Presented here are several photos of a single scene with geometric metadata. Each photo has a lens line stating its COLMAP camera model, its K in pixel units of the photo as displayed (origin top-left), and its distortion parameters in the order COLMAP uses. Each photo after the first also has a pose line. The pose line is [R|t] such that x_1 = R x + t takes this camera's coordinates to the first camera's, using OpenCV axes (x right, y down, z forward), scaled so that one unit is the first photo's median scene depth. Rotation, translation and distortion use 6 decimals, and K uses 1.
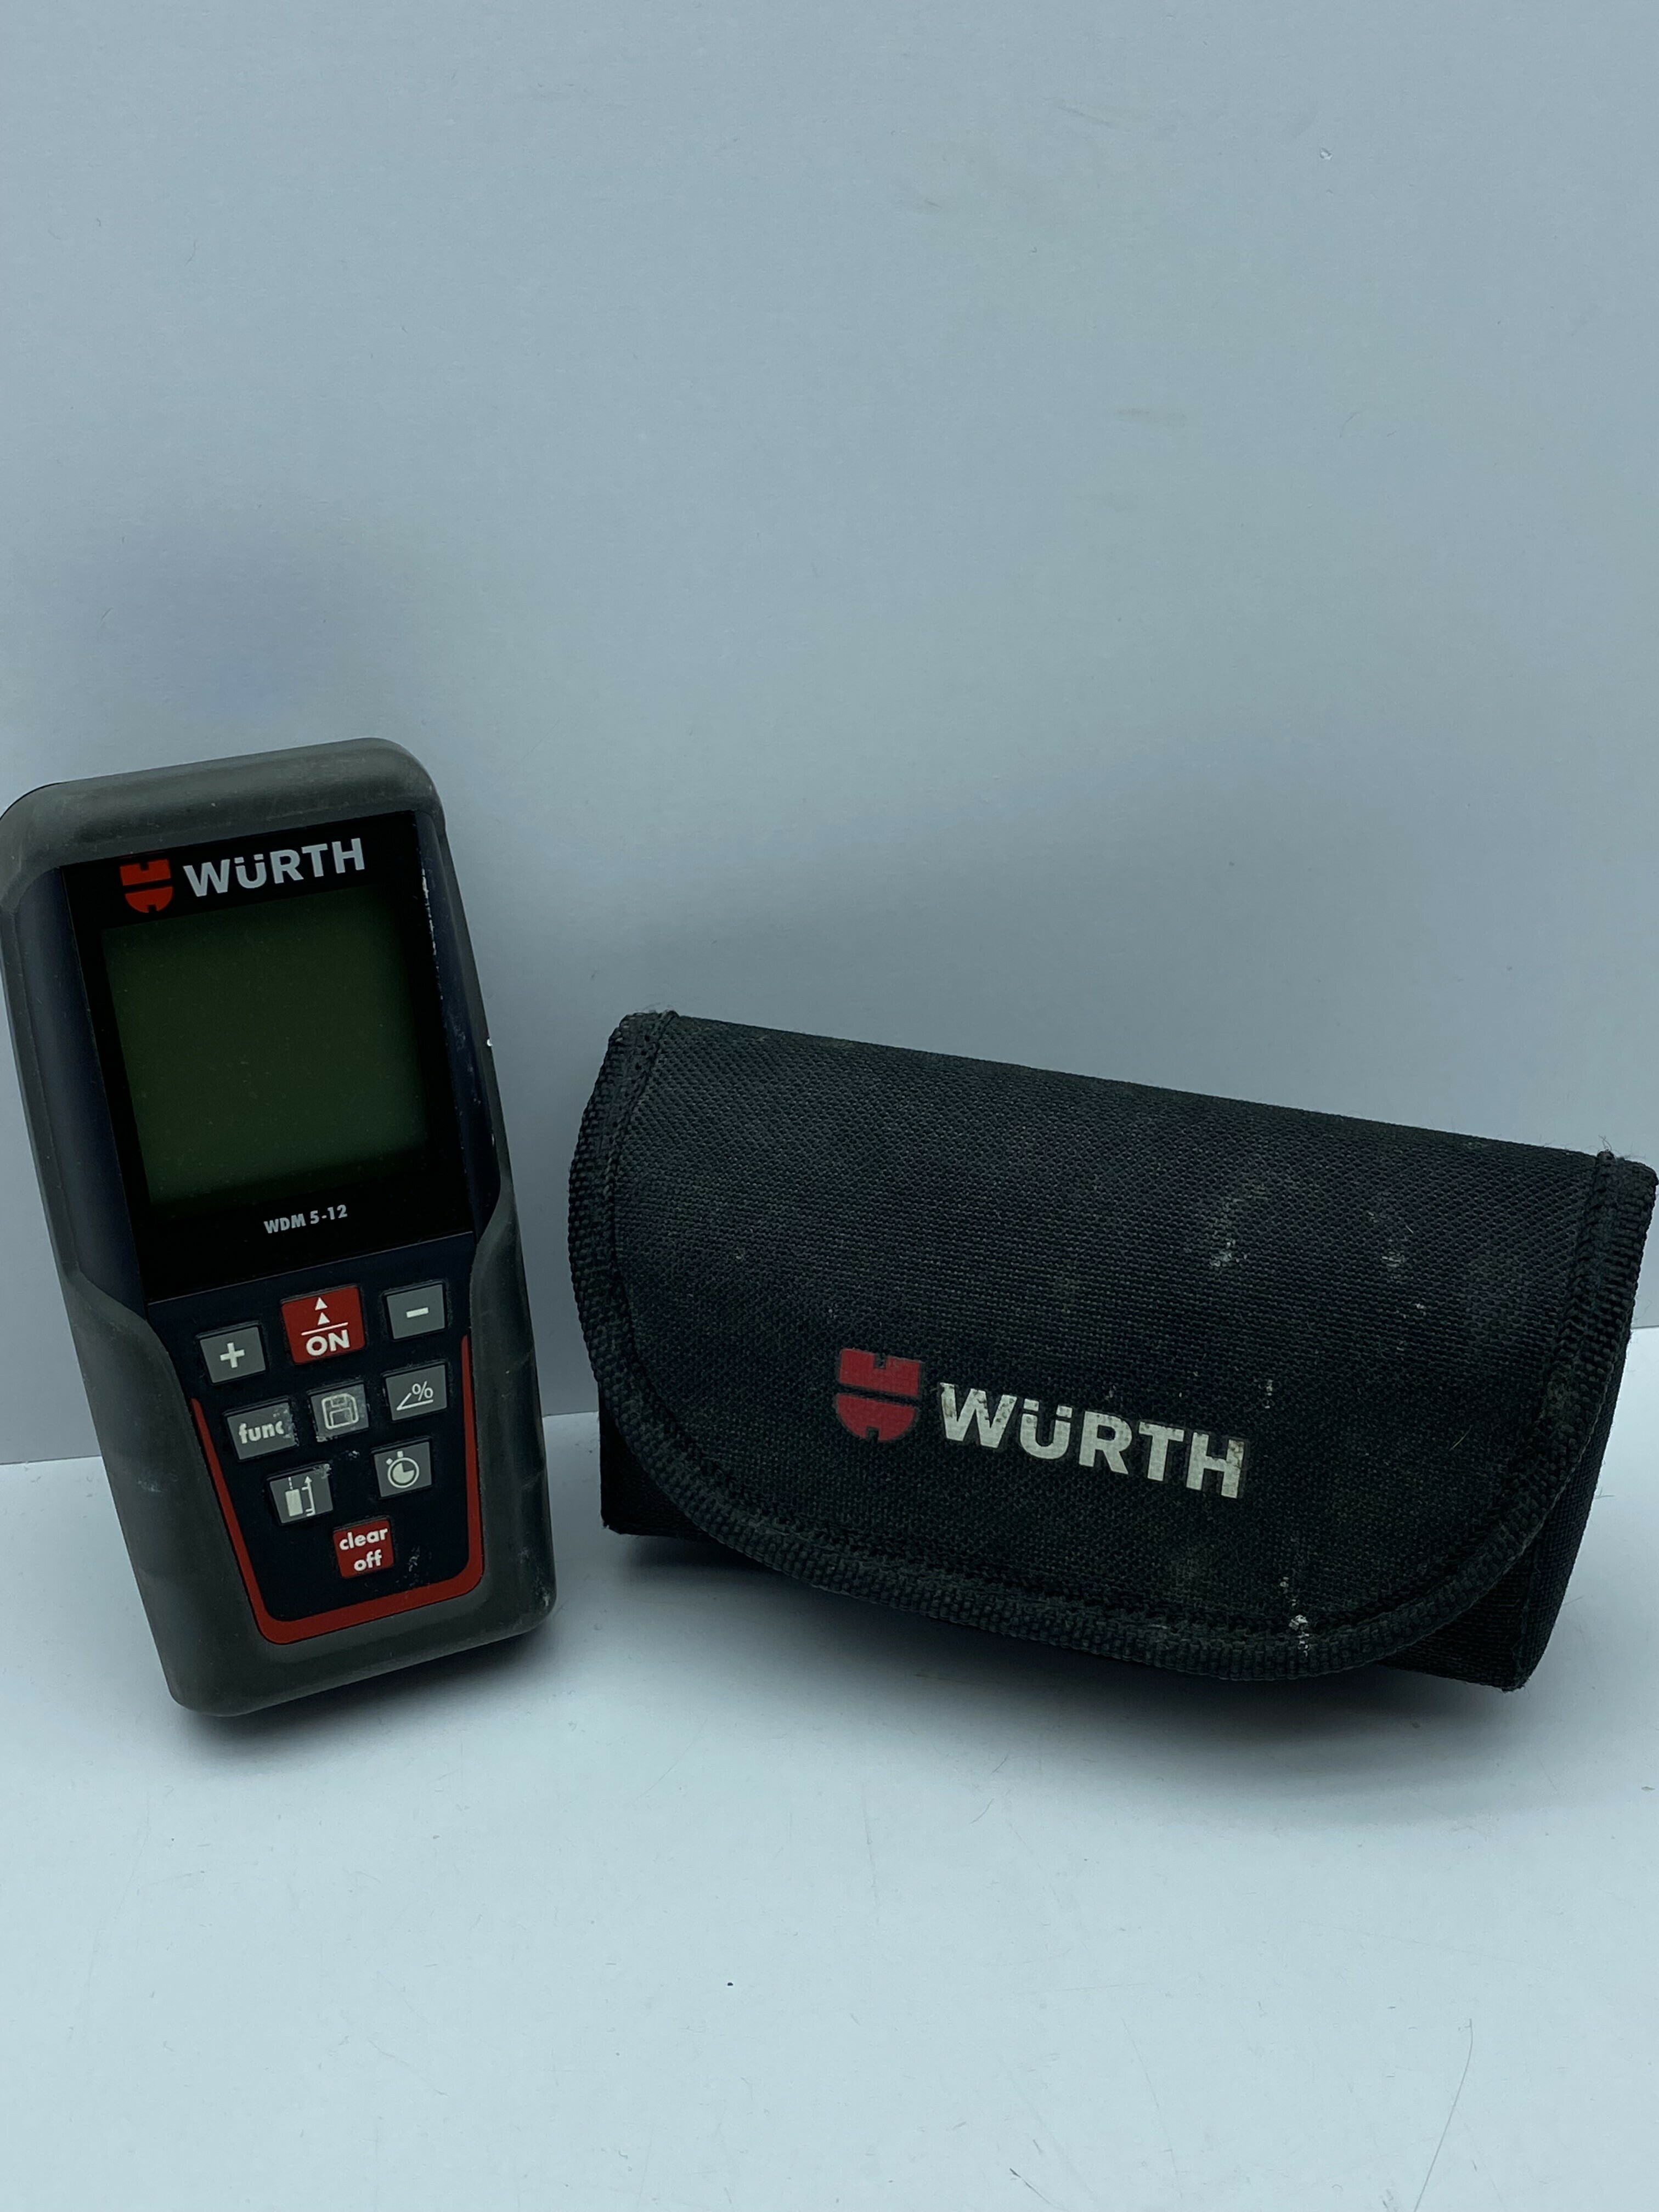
lens RADIAL K [[2538.6, 0, 829.5], [0, 2538.6, 1106.0], [0, 0, 1]] dist [0.247869, -1.142329]
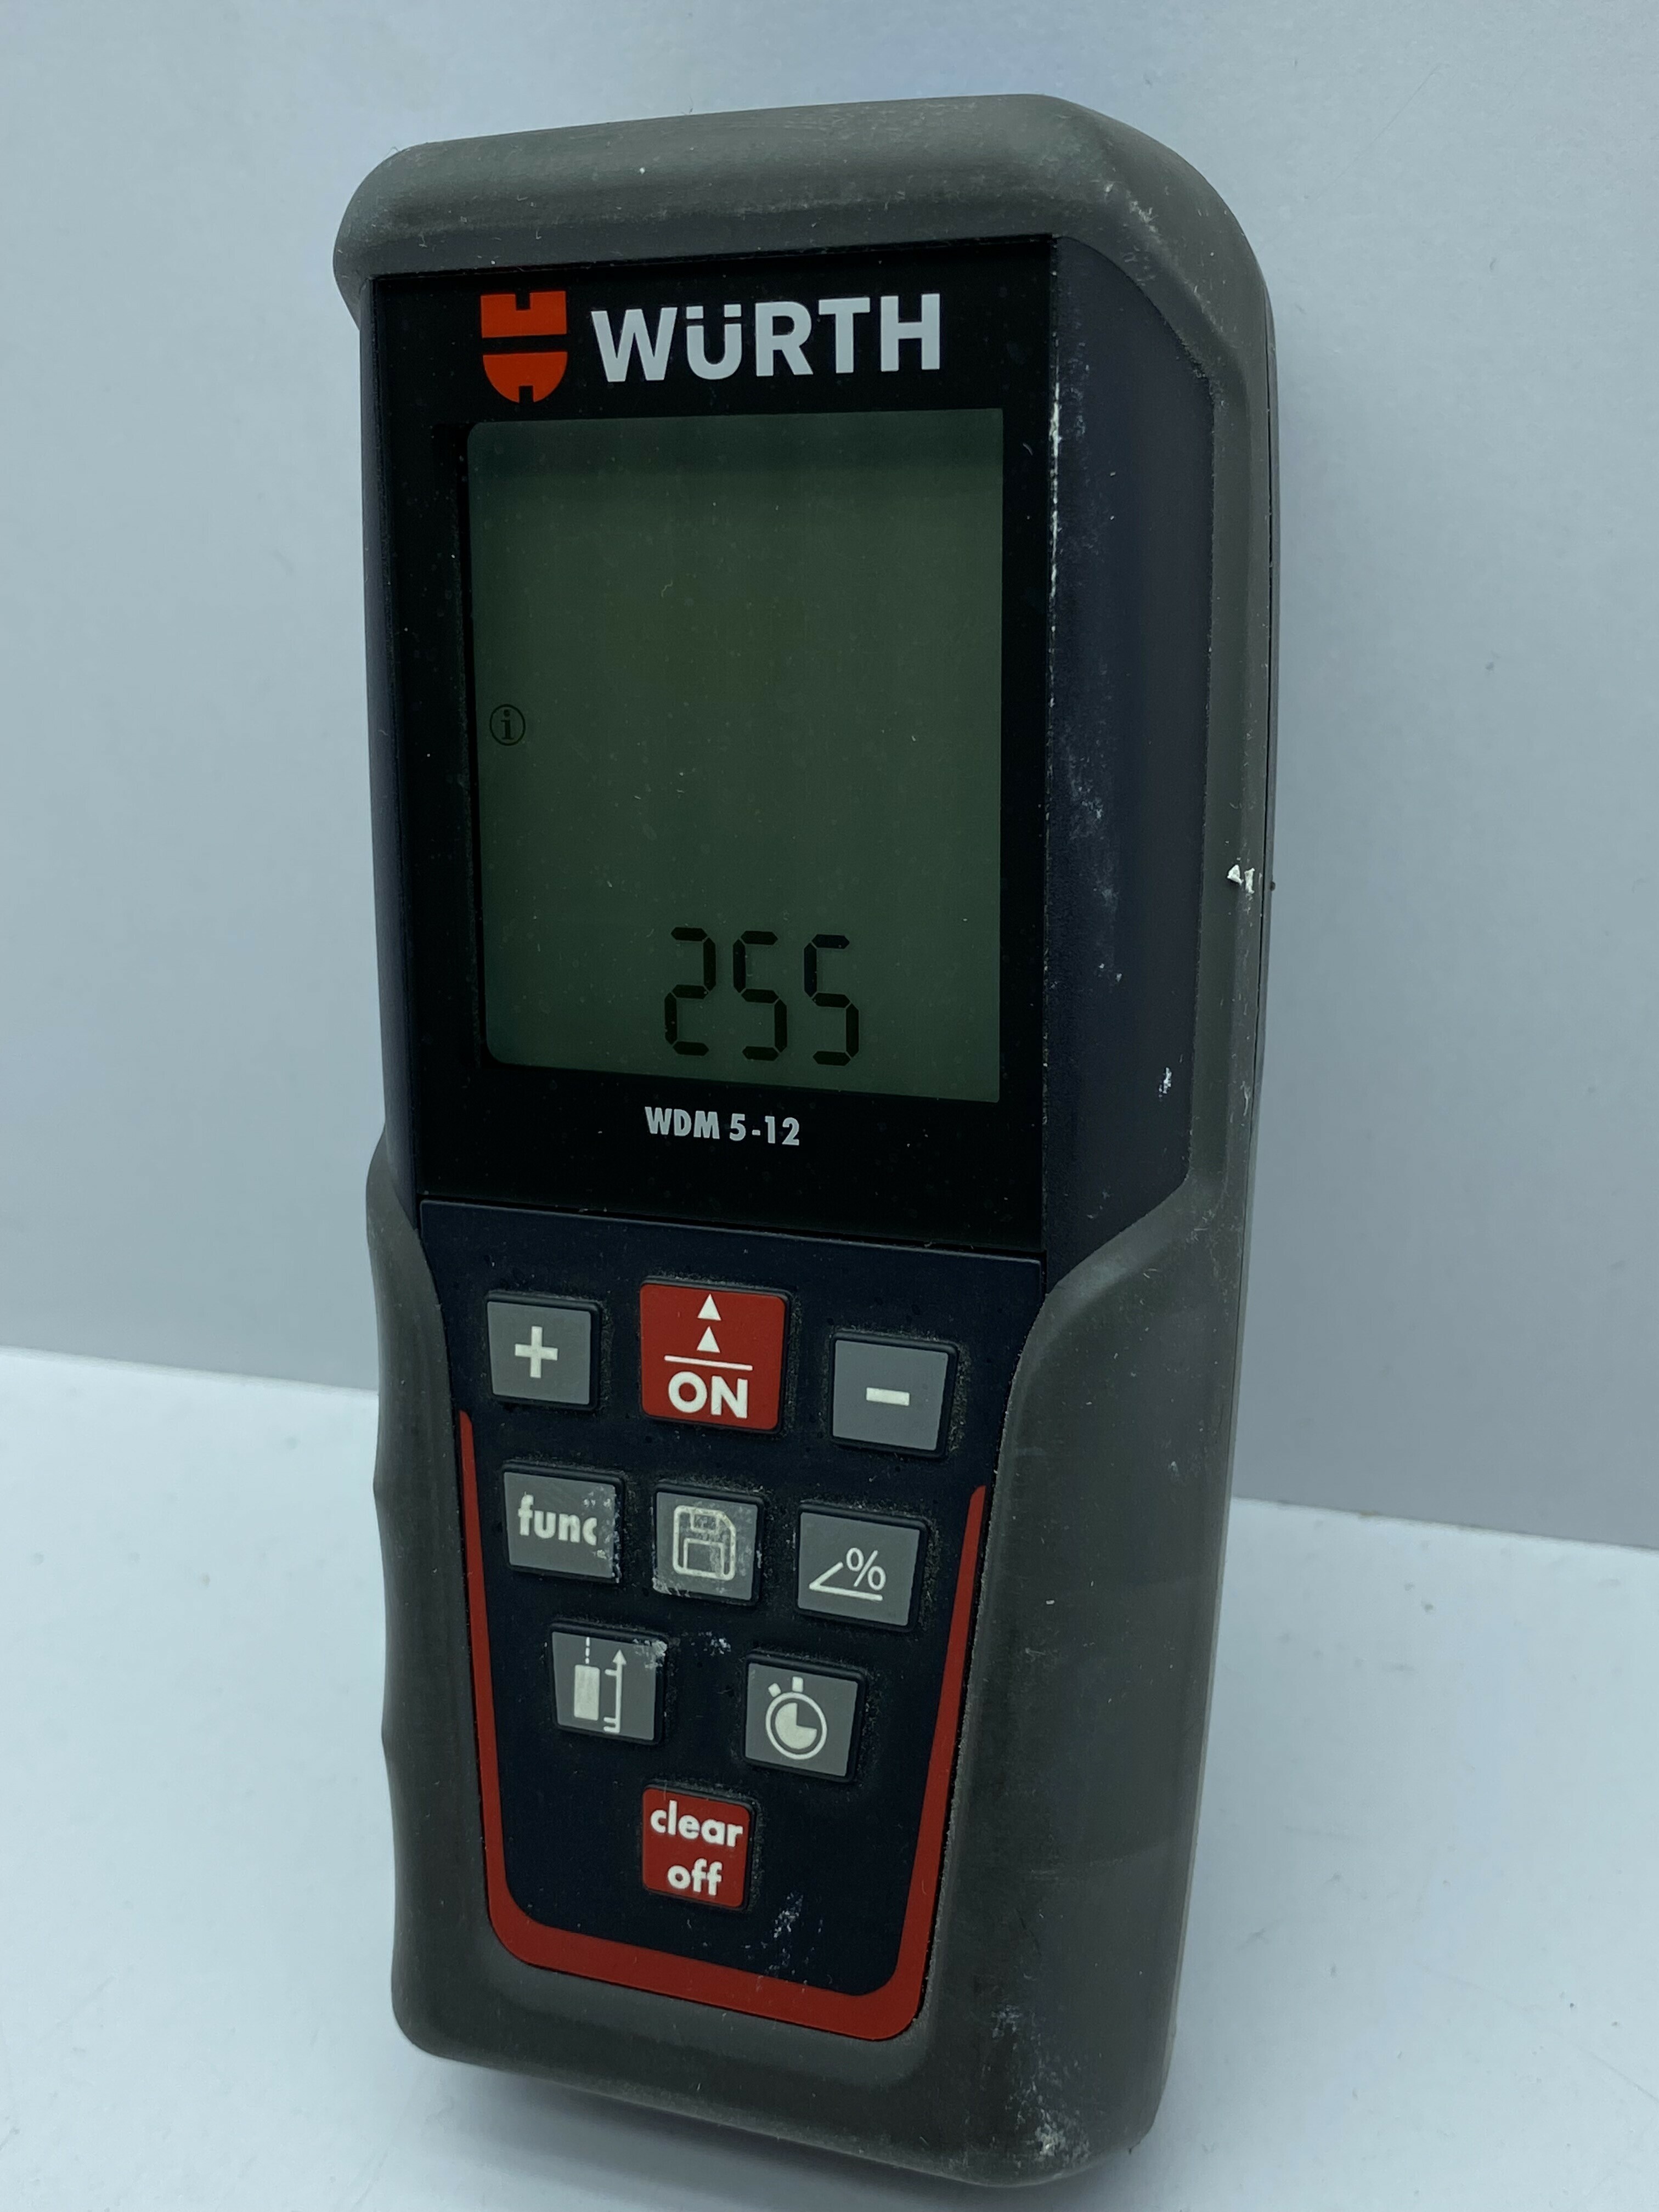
lens RADIAL K [[2538.6, 0, 829.5], [0, 2538.6, 1106.0], [0, 0, 1]] dist [0.247869, -1.142329]
pose [[0.708116, 0.224239, -0.669544, 0.125971], [-0.280549, 0.959523, 0.024646, 0.023088], [0.647969, 0.170388, 0.742363, 0.655500]]
